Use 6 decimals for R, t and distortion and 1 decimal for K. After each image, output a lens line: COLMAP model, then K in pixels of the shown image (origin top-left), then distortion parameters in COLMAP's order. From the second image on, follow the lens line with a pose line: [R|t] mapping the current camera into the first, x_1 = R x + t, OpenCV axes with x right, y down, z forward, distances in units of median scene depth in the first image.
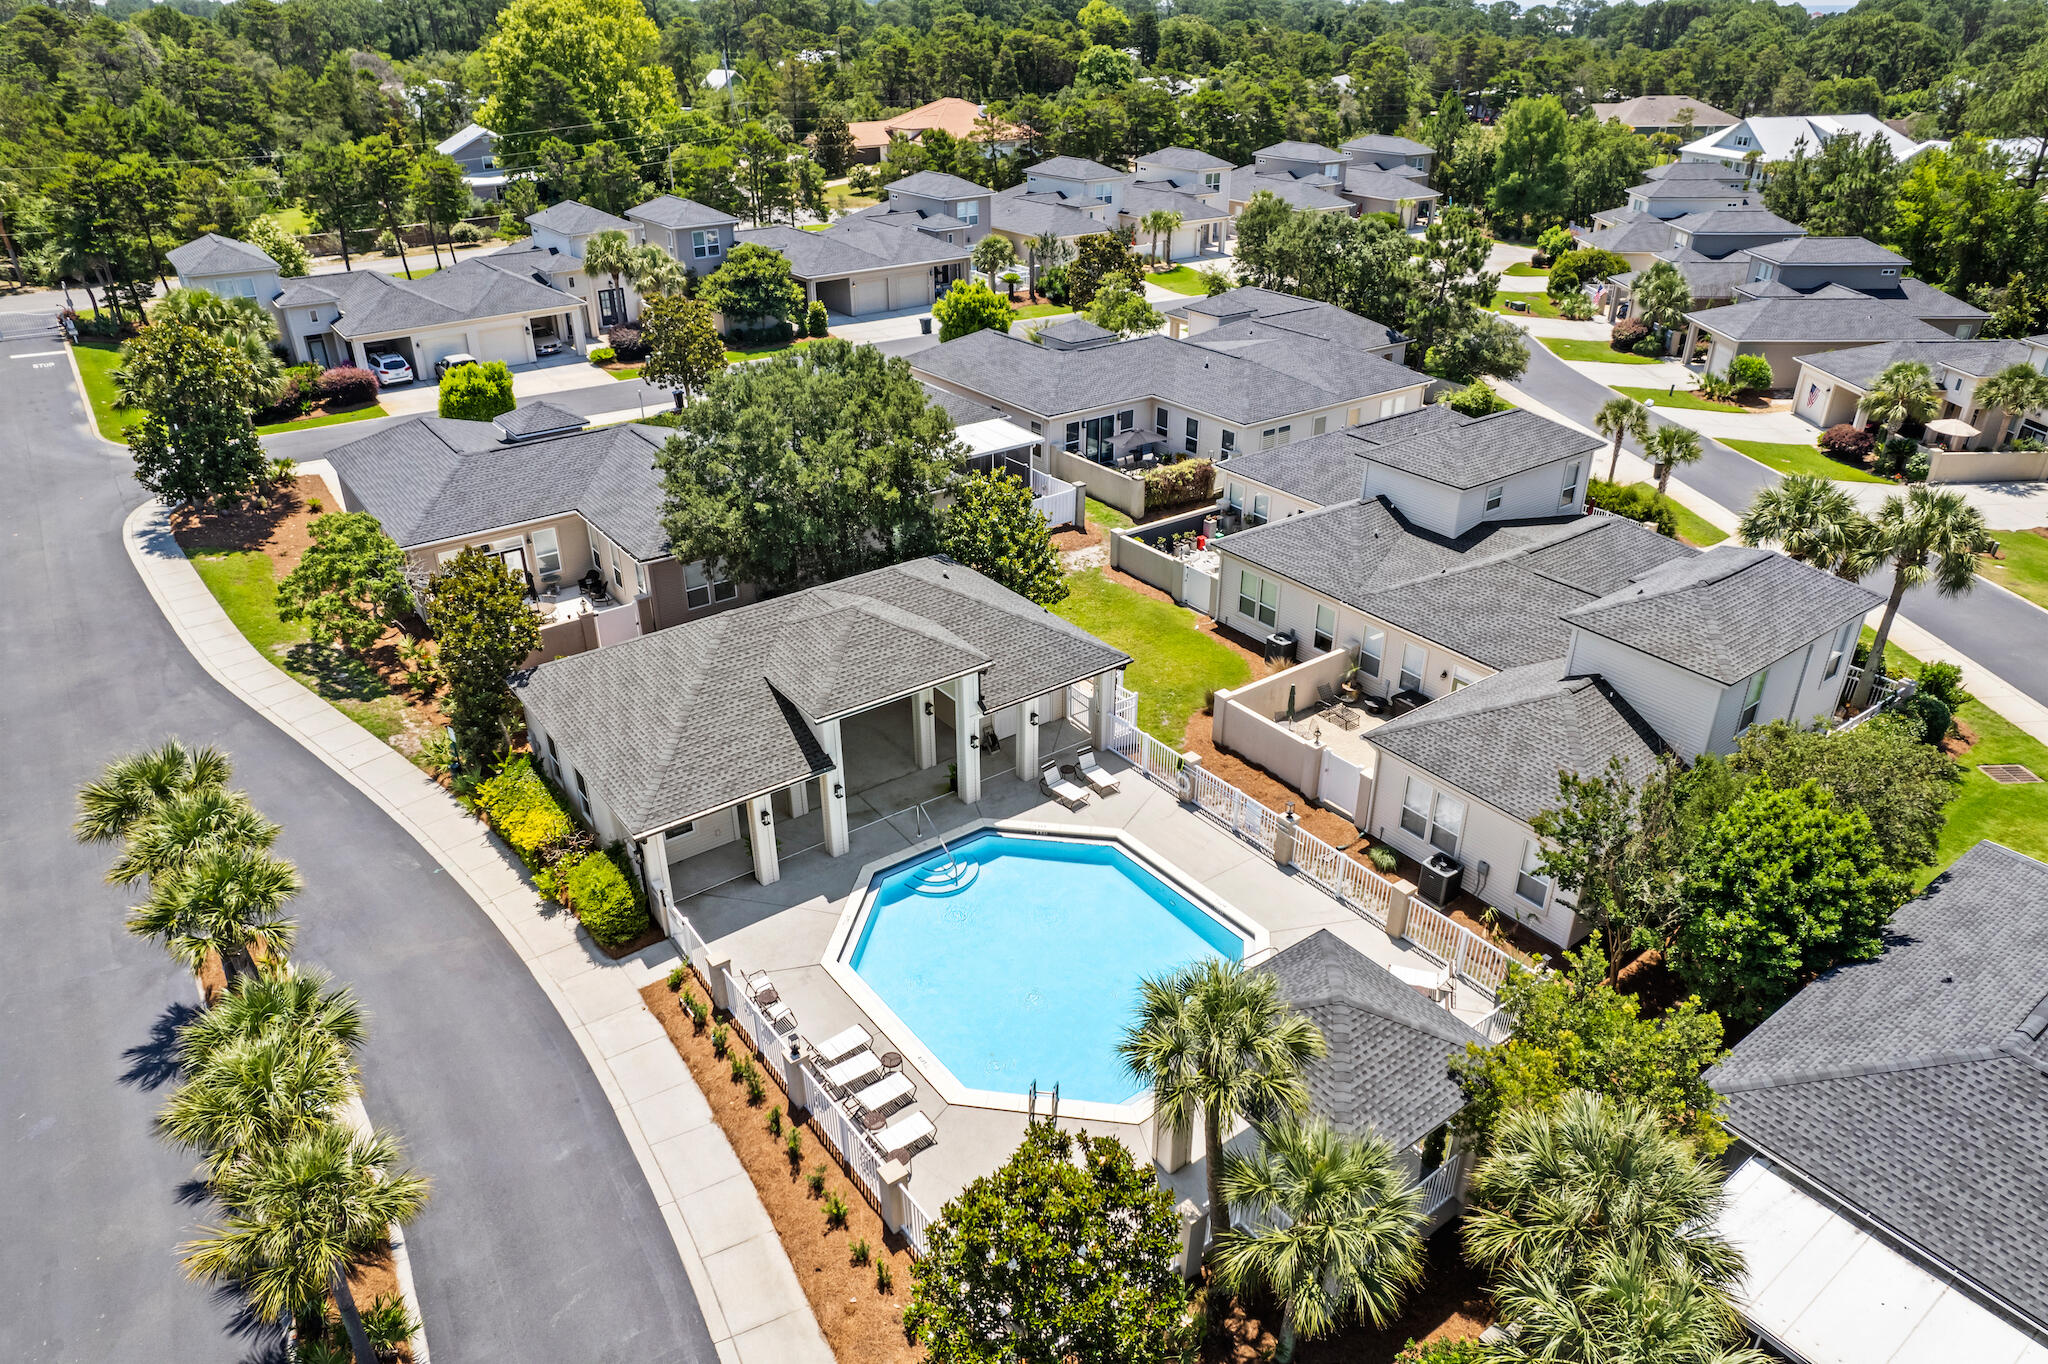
lens RADIAL K [[1292.8, 0, 1032.7], [0, 1292.8, 658.4], [0, 0, 1]] dist [-0.022963, 0.004515]
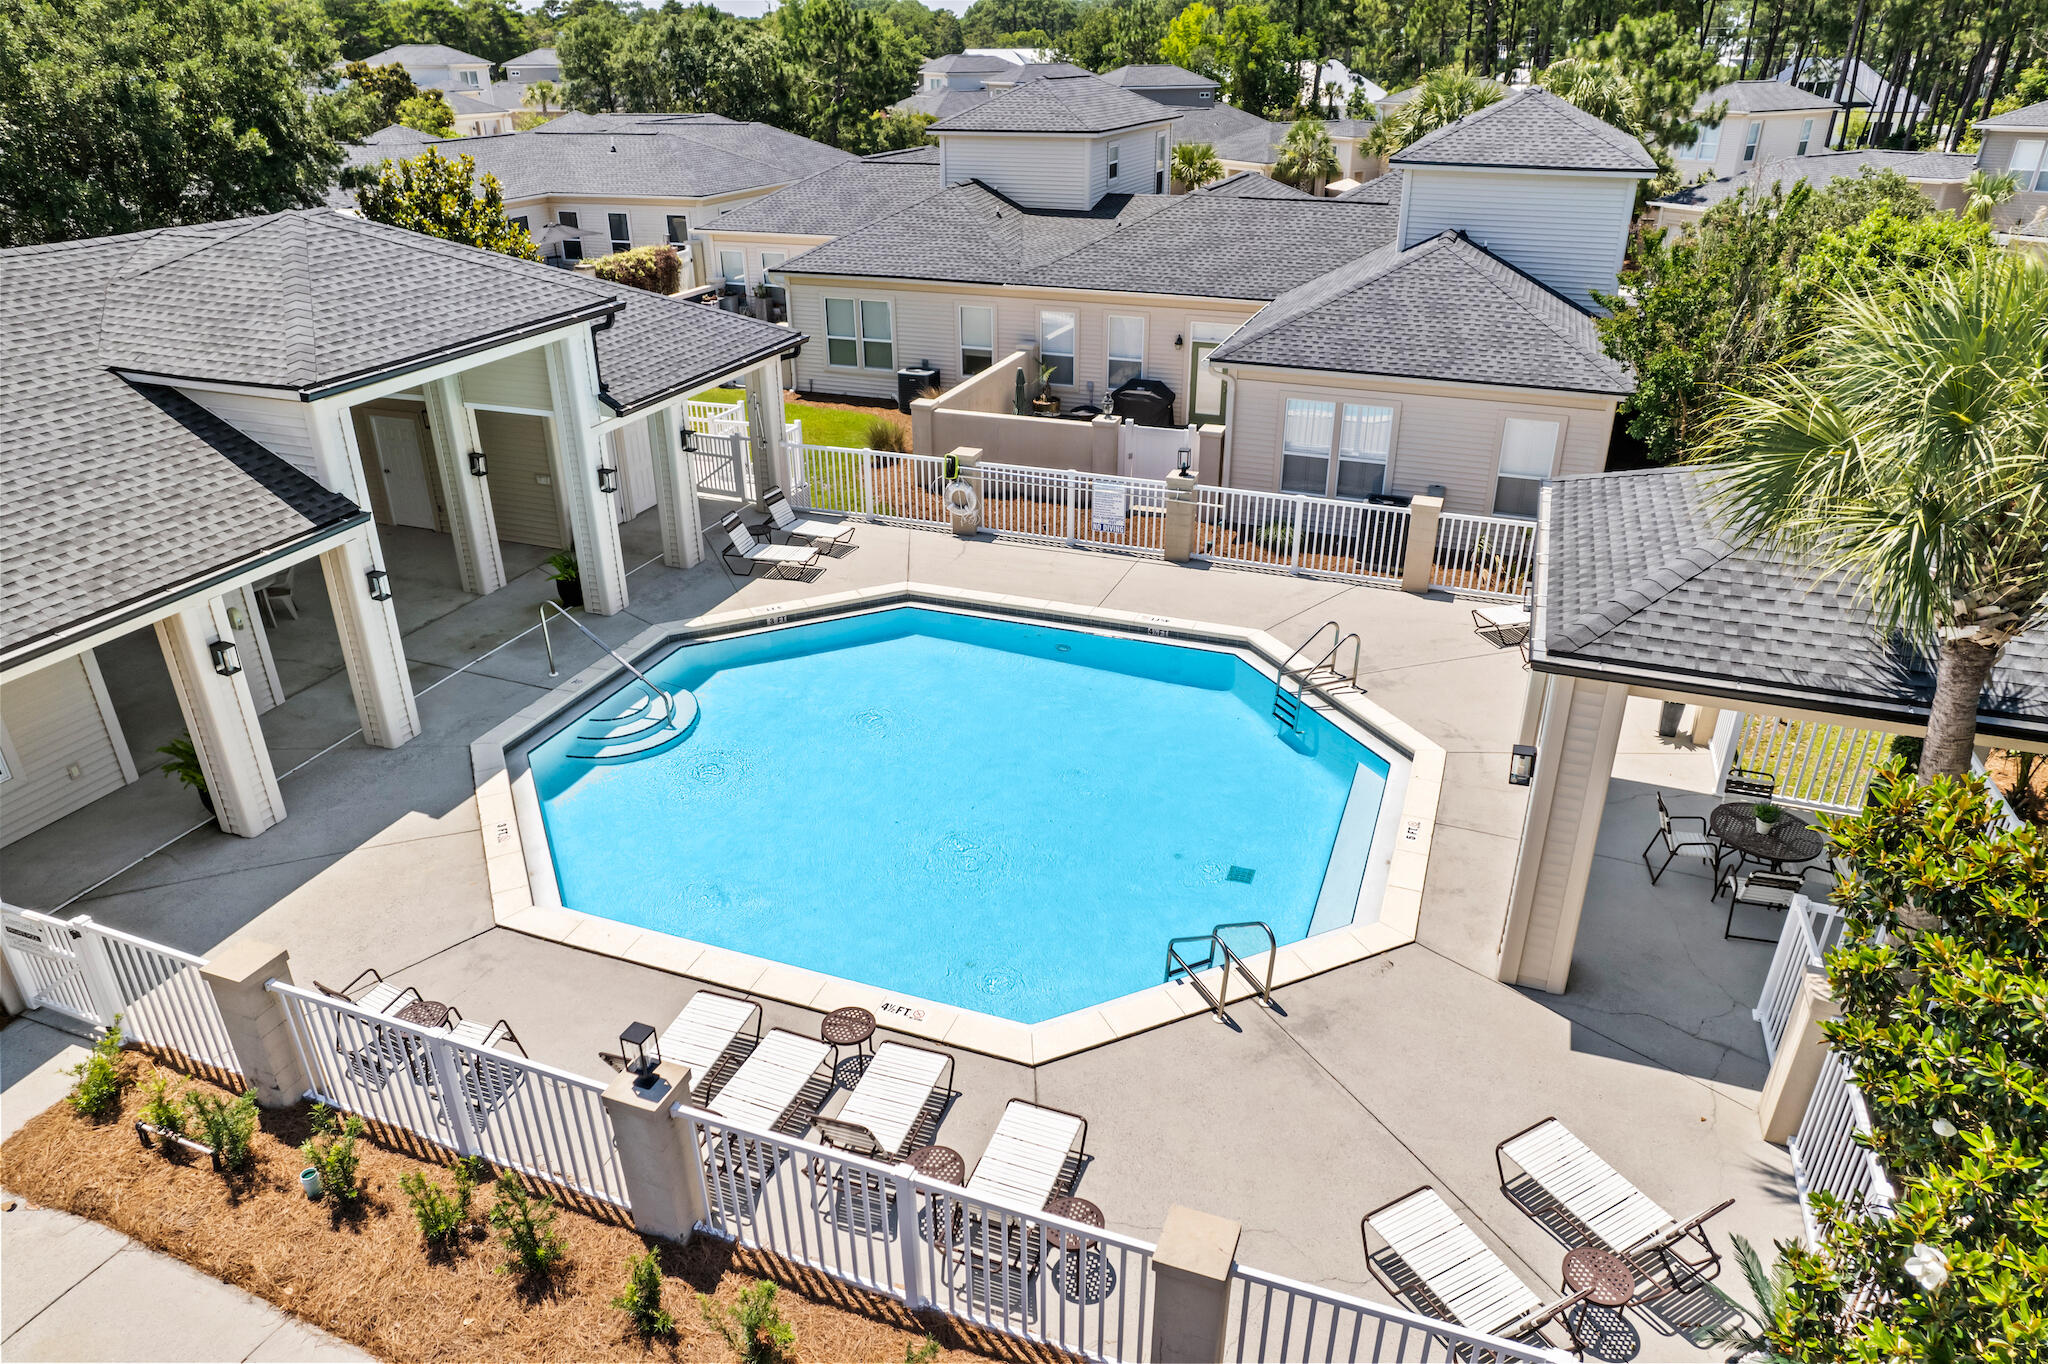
lens RADIAL K [[1292.8, 0, 1032.7], [0, 1292.8, 658.4], [0, 0, 1]] dist [-0.022963, 0.004515]
pose [[0.839356, -0.236296, 0.489537, -0.183386], [0.245749, 0.968241, 0.046003, 0.161868], [-0.484860, 0.081690, 0.870768, 0.506752]]
